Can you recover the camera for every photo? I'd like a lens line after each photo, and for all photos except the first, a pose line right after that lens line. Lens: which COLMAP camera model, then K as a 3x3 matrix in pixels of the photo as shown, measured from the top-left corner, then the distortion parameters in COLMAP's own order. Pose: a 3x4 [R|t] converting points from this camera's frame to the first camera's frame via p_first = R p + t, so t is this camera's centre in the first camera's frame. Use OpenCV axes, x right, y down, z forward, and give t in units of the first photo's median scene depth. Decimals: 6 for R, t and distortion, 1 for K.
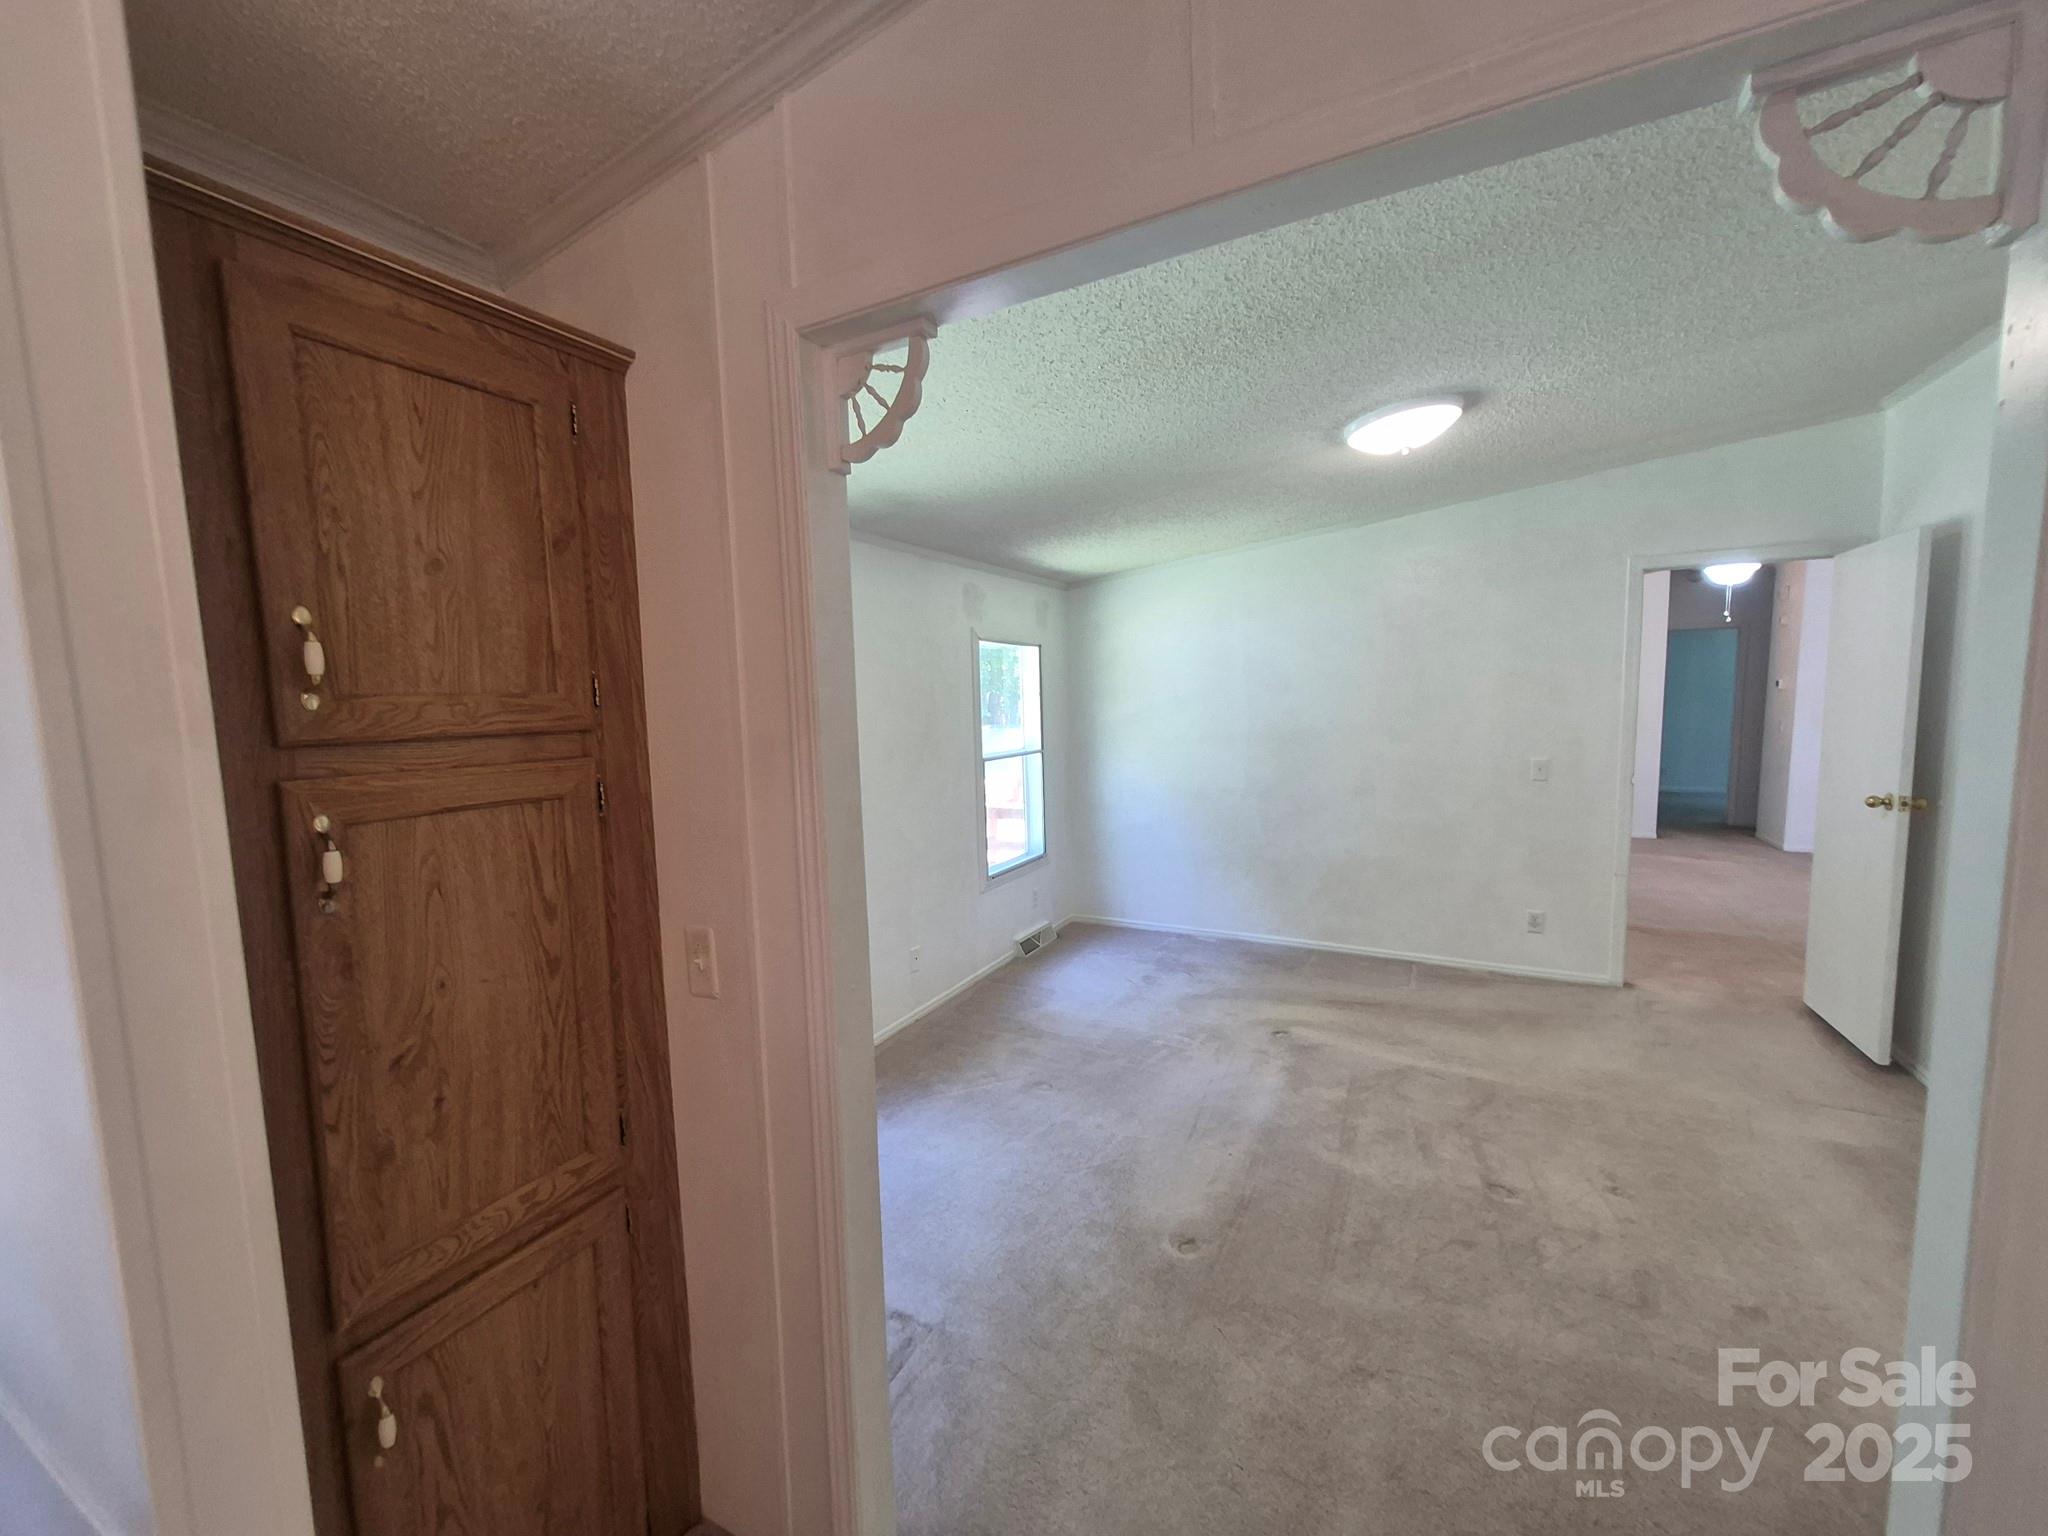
lens RADIAL K [[801.2, 0, 980.9], [0, 801.2, 771.4], [0, 0, 1]] dist [0.003330, -0.000694]
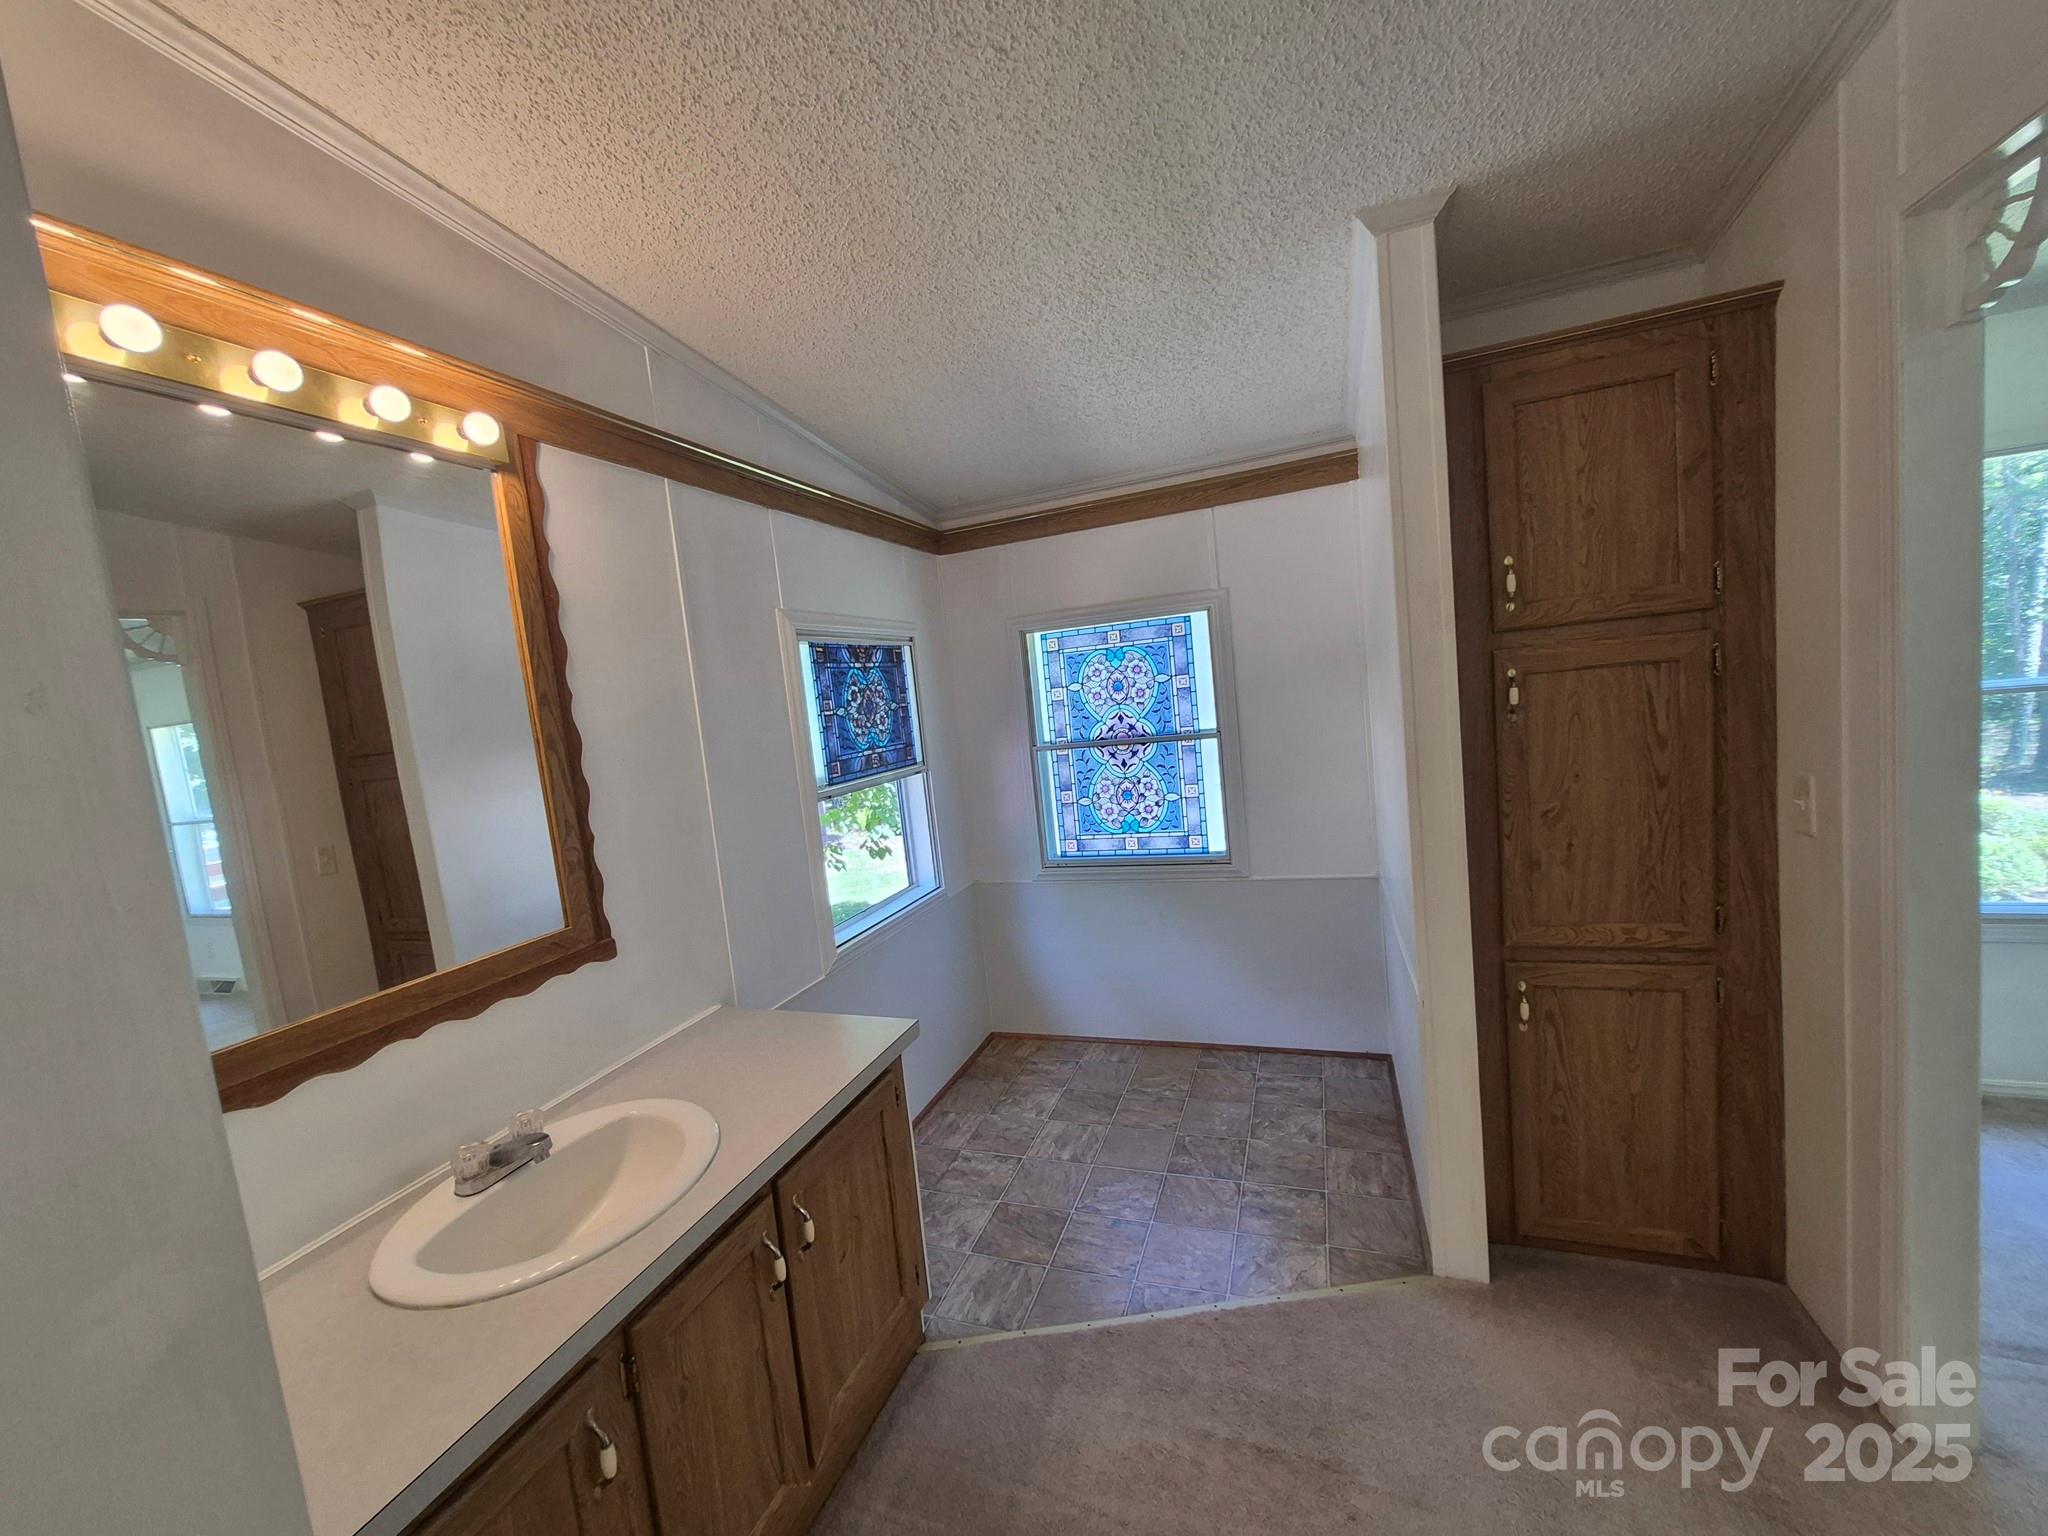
lens RADIAL K [[801.2, 0, 1021.8], [0, 801.2, 770.6], [0, 0, 1]] dist [0.003330, -0.000694]
pose [[0.125993, 0.118504, -0.984928, 0.738403], [0.005816, 0.992734, 0.120187, 0.049791], [0.992014, -0.020871, 0.124388, -0.300064]]
